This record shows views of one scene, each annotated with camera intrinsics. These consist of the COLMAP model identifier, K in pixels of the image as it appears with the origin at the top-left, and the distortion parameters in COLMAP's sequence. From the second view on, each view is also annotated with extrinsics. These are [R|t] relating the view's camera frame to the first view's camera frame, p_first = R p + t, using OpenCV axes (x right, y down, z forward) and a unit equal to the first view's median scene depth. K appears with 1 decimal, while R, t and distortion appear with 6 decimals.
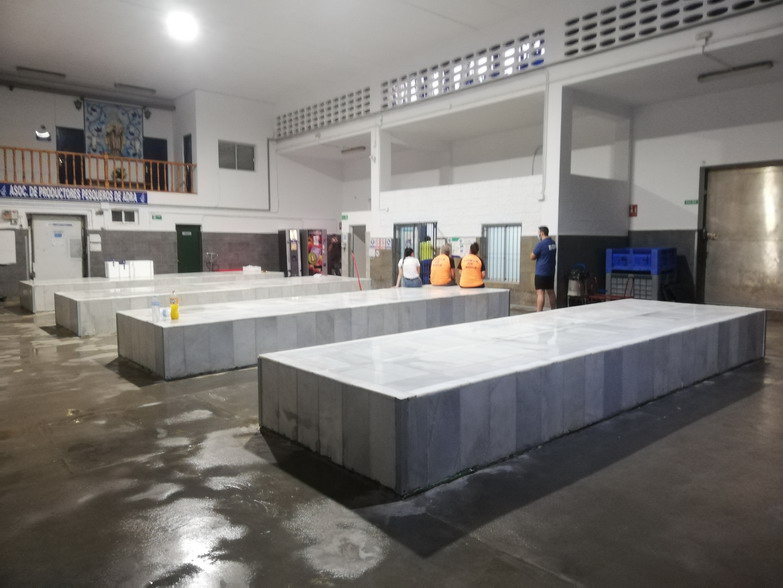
lens RADIAL K [[590.6, 0, 391.5], [0, 590.6, 294.0], [0, 0, 1]] dist [0.060807, -0.071563]
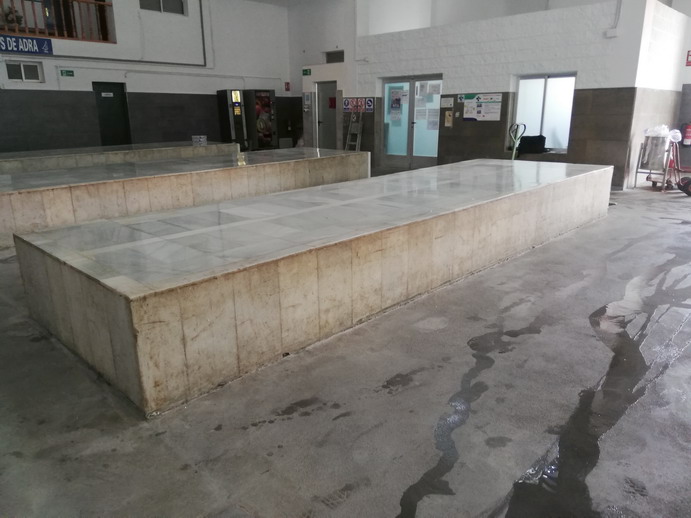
lens RADIAL K [[521.2, 0, 345.5], [0, 521.2, 259.0], [0, 0, 1]] dist [0.060807, -0.071563]
pose [[0.995323, -0.035354, 0.089904, -0.099948], [0.017672, 0.981558, 0.190347, -0.013599], [-0.094976, -0.187868, 0.977591, 0.238376]]
